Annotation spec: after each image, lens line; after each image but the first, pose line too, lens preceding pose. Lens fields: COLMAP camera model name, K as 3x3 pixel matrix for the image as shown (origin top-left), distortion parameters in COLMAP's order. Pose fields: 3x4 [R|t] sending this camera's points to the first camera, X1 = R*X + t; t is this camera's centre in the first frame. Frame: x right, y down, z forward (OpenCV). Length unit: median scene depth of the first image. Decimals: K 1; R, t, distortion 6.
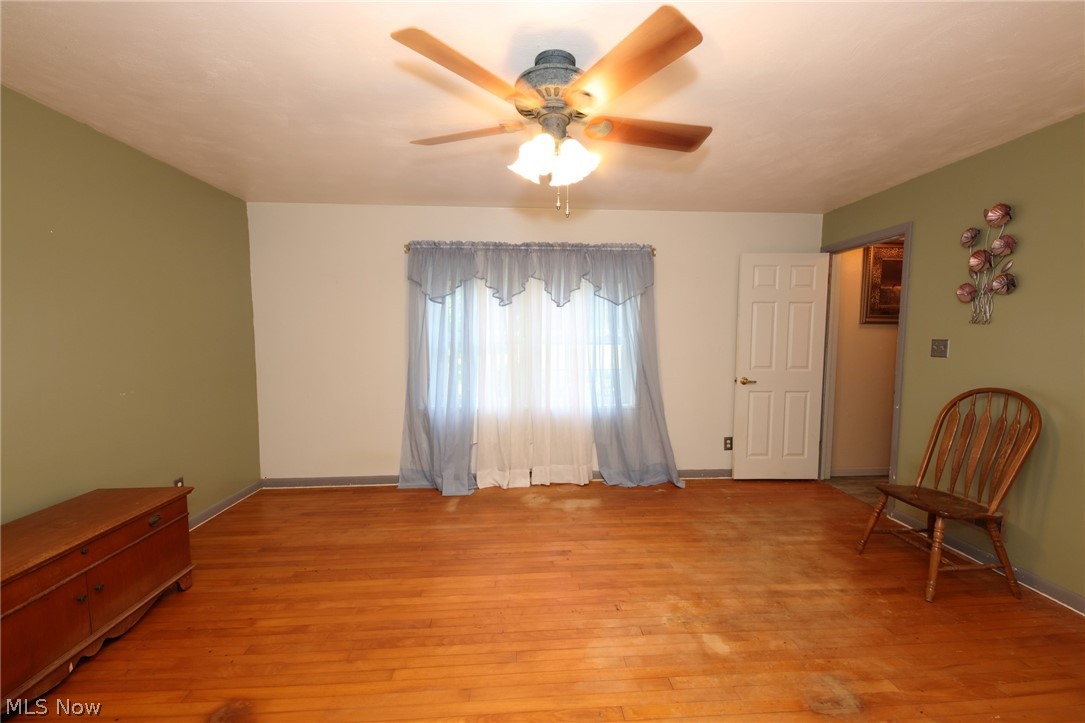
lens RADIAL K [[430.9, 0, 547.8], [0, 430.9, 365.3], [0, 0, 1]] dist [0.015894, -0.010408]
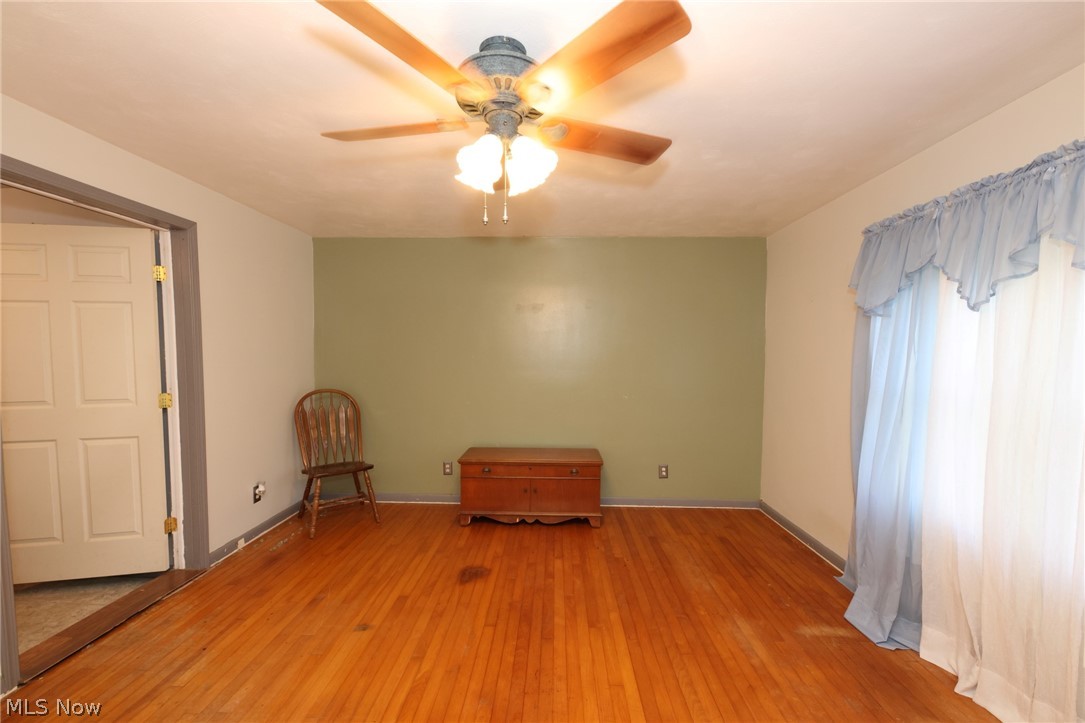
lens RADIAL K [[430.9, 0, 547.8], [0, 430.9, 365.3], [0, 0, 1]] dist [0.015894, -0.010408]
pose [[-0.087860, 0.026598, -0.995778, 0.646758], [-0.085099, 0.995789, 0.034107, -0.082042], [0.992491, 0.087737, -0.085226, 0.893032]]
